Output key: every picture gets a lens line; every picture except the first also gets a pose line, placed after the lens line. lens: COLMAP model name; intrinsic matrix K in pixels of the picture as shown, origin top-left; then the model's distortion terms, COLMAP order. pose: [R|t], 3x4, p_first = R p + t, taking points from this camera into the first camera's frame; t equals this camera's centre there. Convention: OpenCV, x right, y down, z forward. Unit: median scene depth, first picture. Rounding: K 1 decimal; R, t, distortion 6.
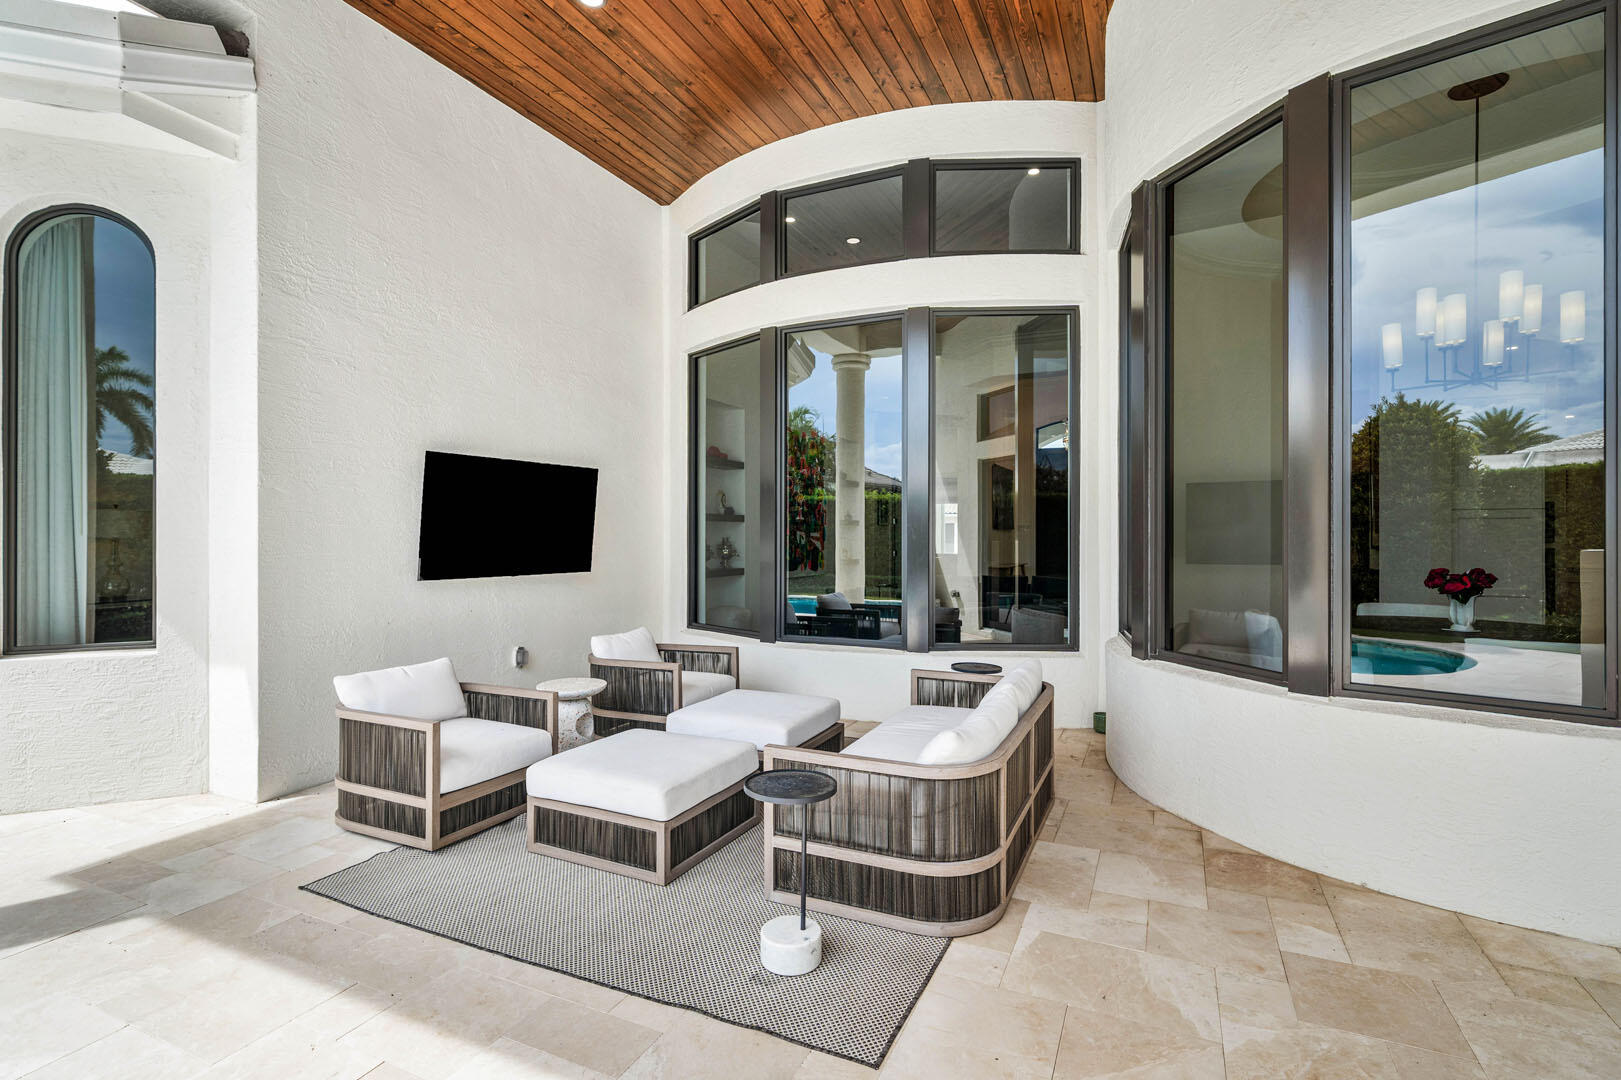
lens RADIAL K [[764.5, 0, 834.2], [0, 764.5, 536.6], [0, 0, 1]] dist [0.000414, 0.000361]
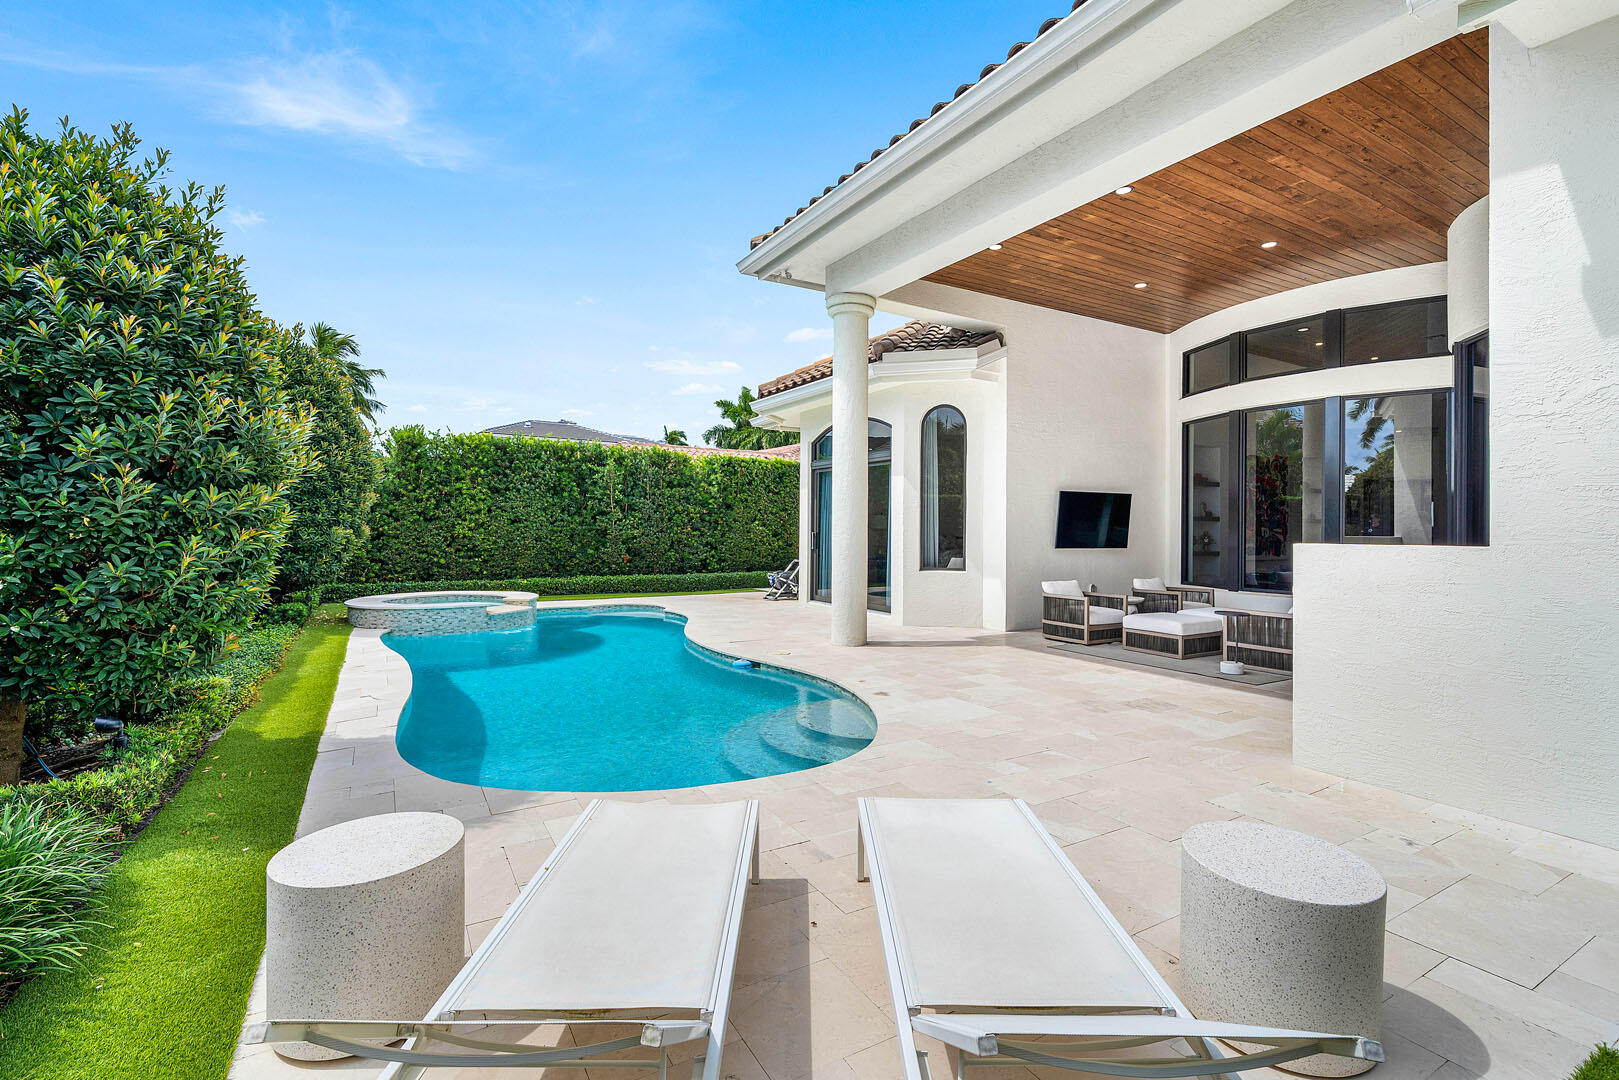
lens RADIAL K [[741.0, 0, 825.6], [0, 741.0, 525.2], [0, 0, 1]] dist [0.000655, 0.000306]
pose [[0.817744, 0.002871, -0.575575, 0.125429], [-0.008892, 0.999931, -0.007646, 0.009514], [0.575513, 0.011370, 0.817713, -0.921960]]
